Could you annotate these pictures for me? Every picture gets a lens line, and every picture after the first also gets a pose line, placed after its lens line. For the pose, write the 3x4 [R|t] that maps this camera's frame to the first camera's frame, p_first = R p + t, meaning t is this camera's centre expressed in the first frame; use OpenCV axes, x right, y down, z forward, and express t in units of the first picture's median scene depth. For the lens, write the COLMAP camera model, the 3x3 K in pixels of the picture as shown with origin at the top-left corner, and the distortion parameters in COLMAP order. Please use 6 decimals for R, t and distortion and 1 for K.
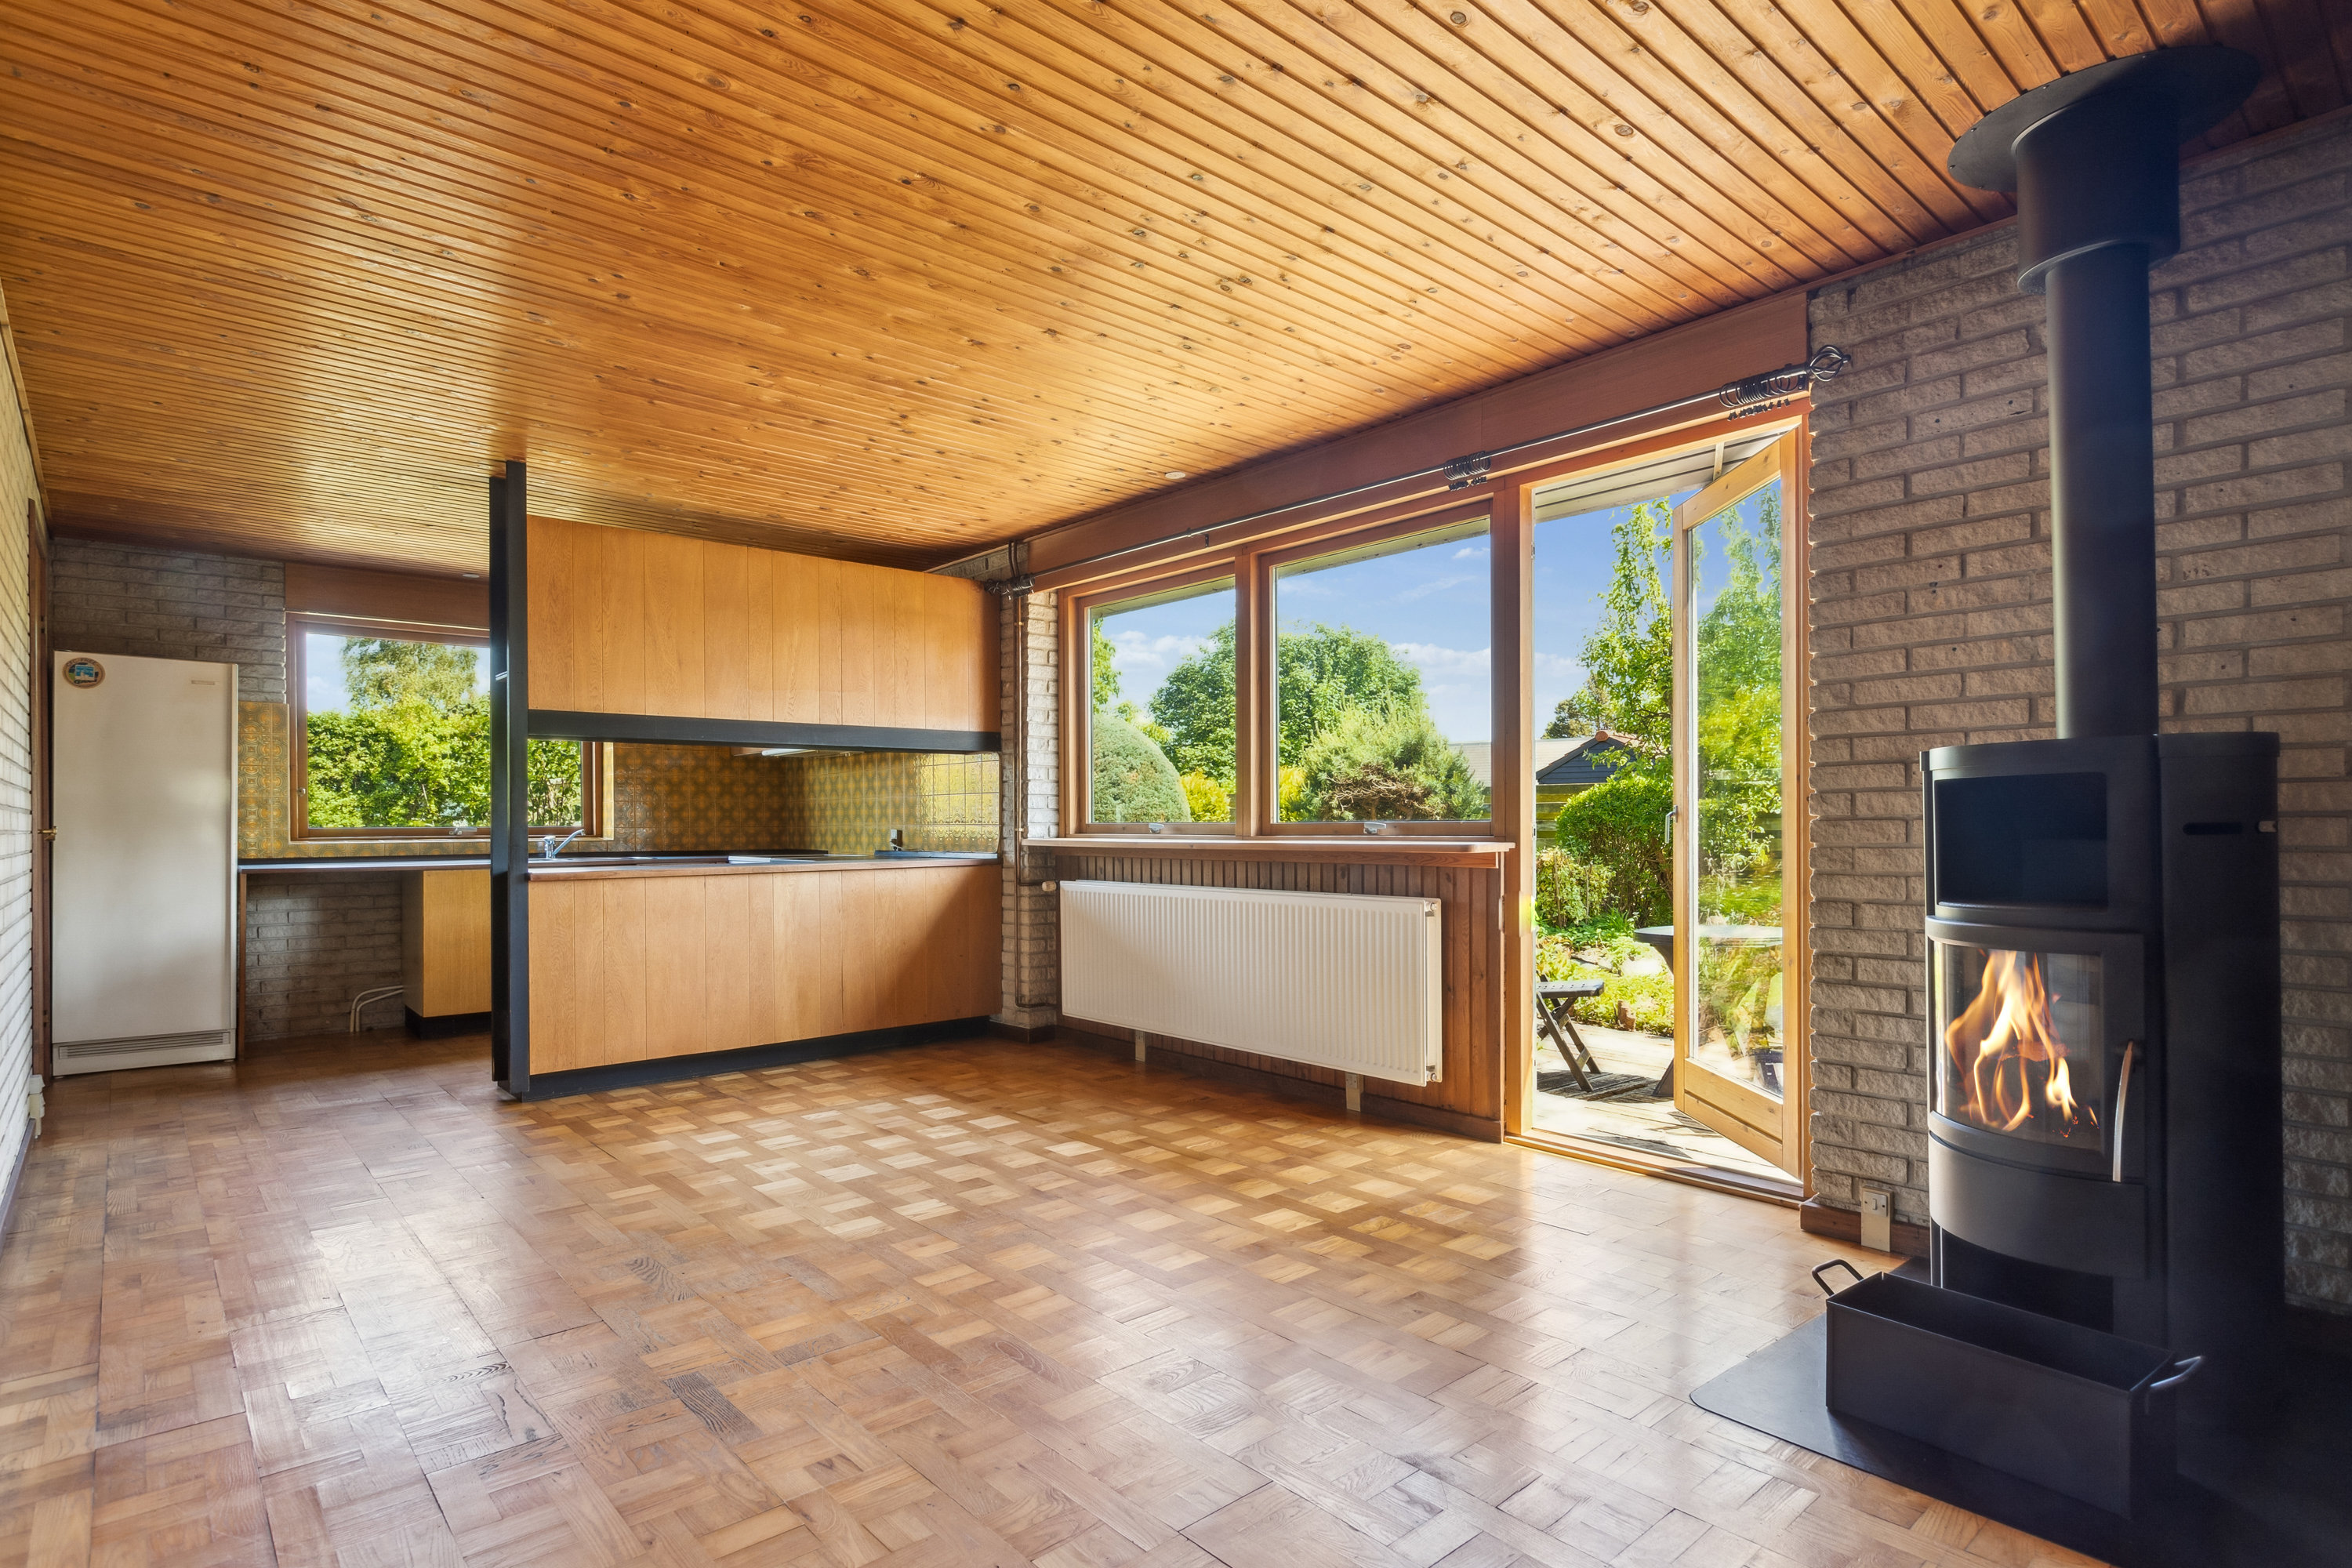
lens RADIAL K [[1199.7, 0, 1179.0], [0, 1199.7, 825.3], [0, 0, 1]] dist [0.004021, 0.000015]
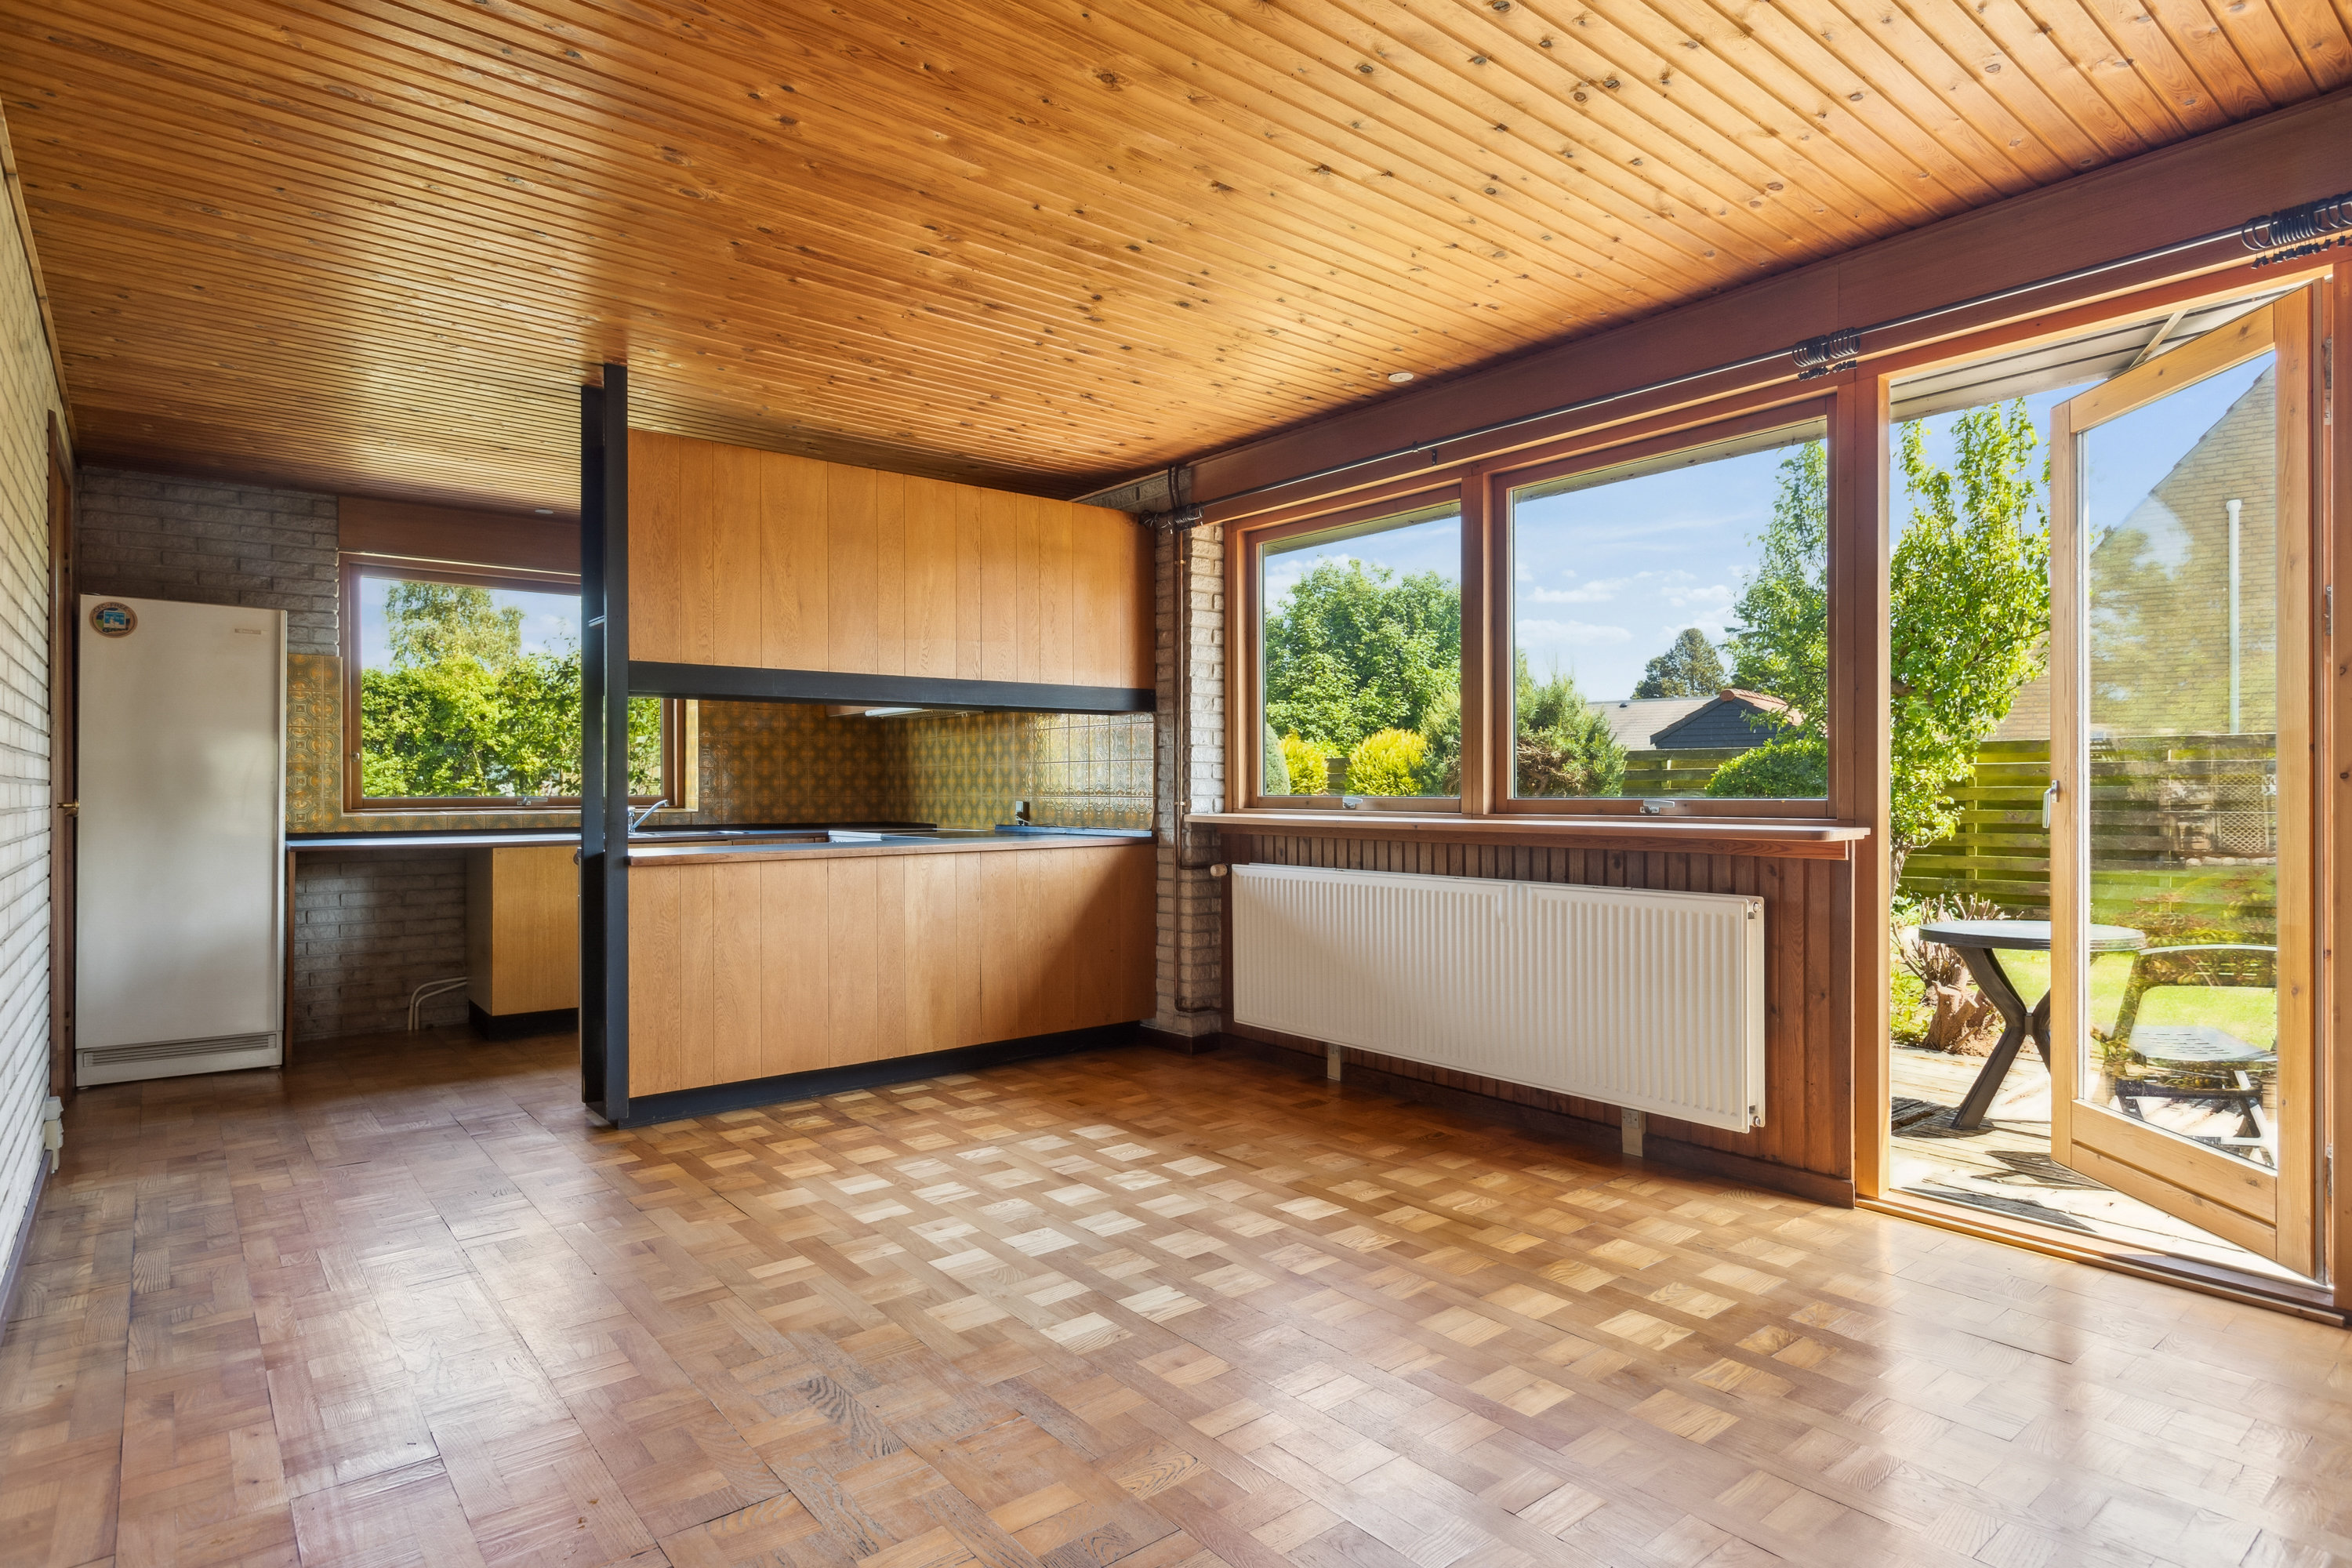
lens RADIAL K [[1254.3, 0, 1196.6], [0, 1254.3, 787.7], [0, 0, 1]] dist [0.003431, 0.001107]
pose [[0.999515, 0.002759, -0.031028, -0.120969], [-0.002794, 0.999996, -0.001073, -0.008476], [0.031025, 0.001159, 0.999518, 0.140830]]
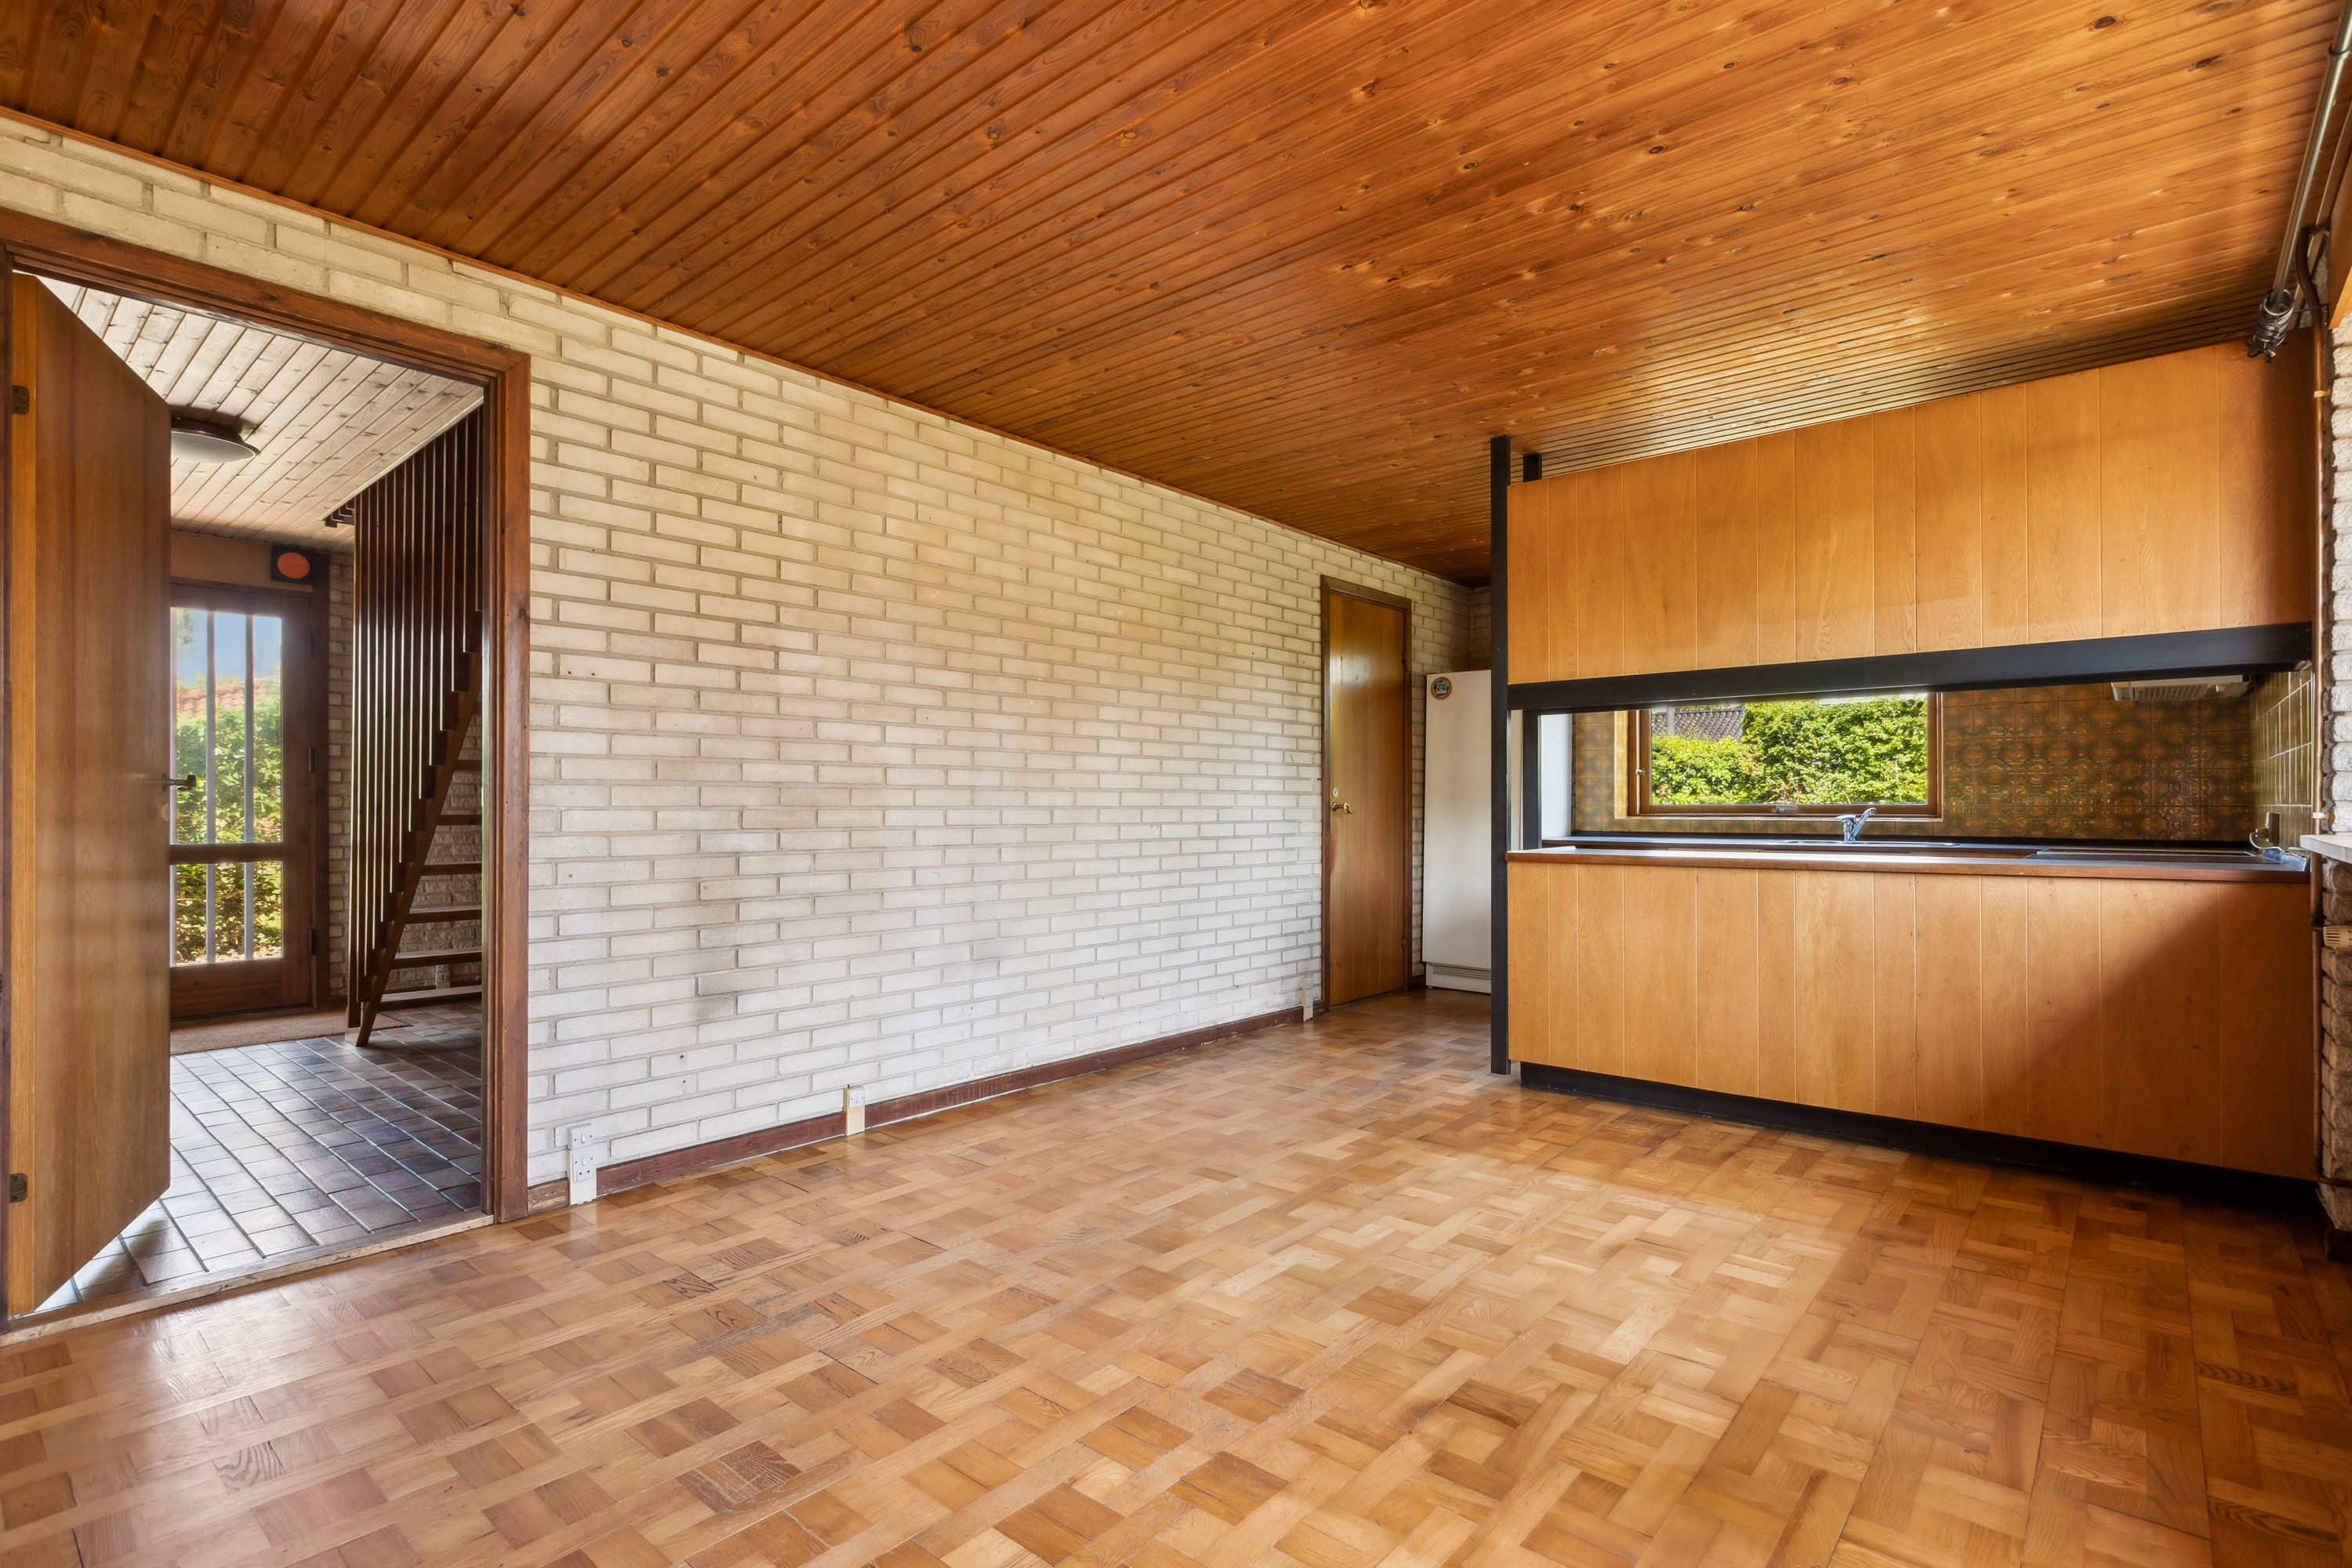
lens RADIAL K [[1116.1, 0, 1155.1], [0, 1116.1, 798.2], [0, 0, 1]] dist [-0.000268, -0.002521]
pose [[0.126065, -0.002101, -0.992020, 0.331215], [-0.001161, 0.999997, -0.002265, -0.001617], [0.992021, 0.001438, 0.126063, 0.612962]]
